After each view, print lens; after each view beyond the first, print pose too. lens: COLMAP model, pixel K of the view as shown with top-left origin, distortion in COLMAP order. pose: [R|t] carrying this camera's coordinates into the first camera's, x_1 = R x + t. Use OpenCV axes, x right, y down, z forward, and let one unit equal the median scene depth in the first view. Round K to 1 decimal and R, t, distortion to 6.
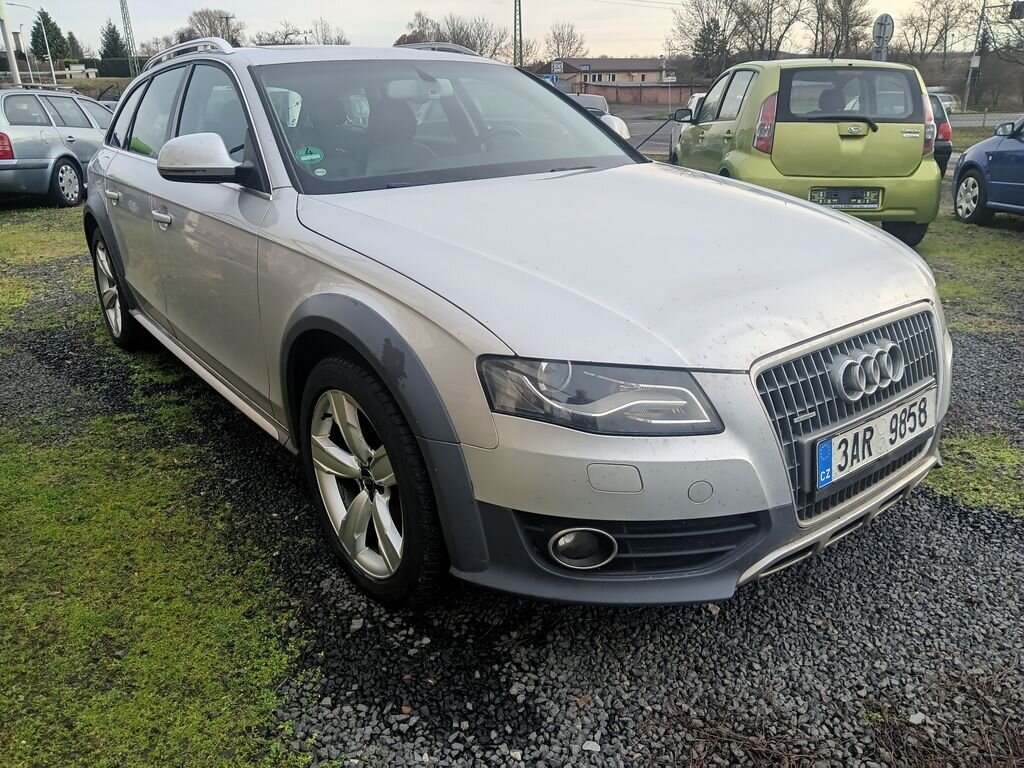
lens RADIAL K [[772.8, 0, 518.2], [0, 772.8, 386.4], [0, 0, 1]] dist [-0.010186, -0.002496]
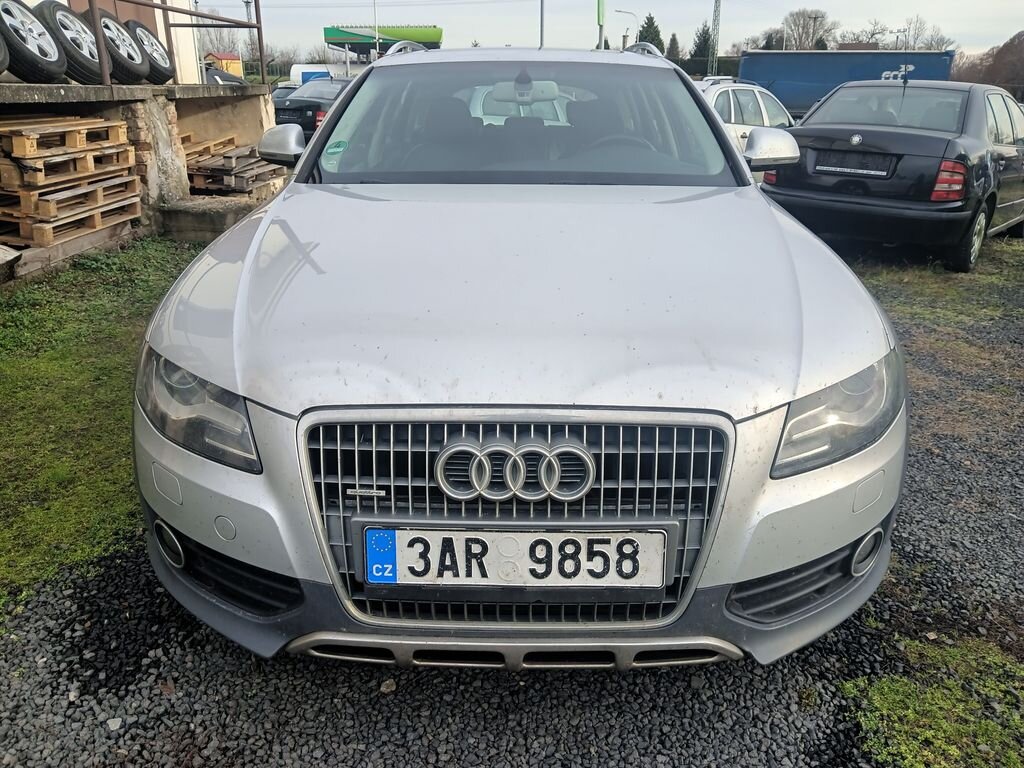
lens RADIAL K [[772.8, 0, 508.0], [0, 772.8, 384.6], [0, 0, 1]] dist [-0.010186, -0.002496]
pose [[0.778568, 0.240409, -0.579686, 0.916944], [-0.241444, 0.967362, 0.076908, -0.168069], [0.579256, 0.080084, 0.811202, 0.394271]]
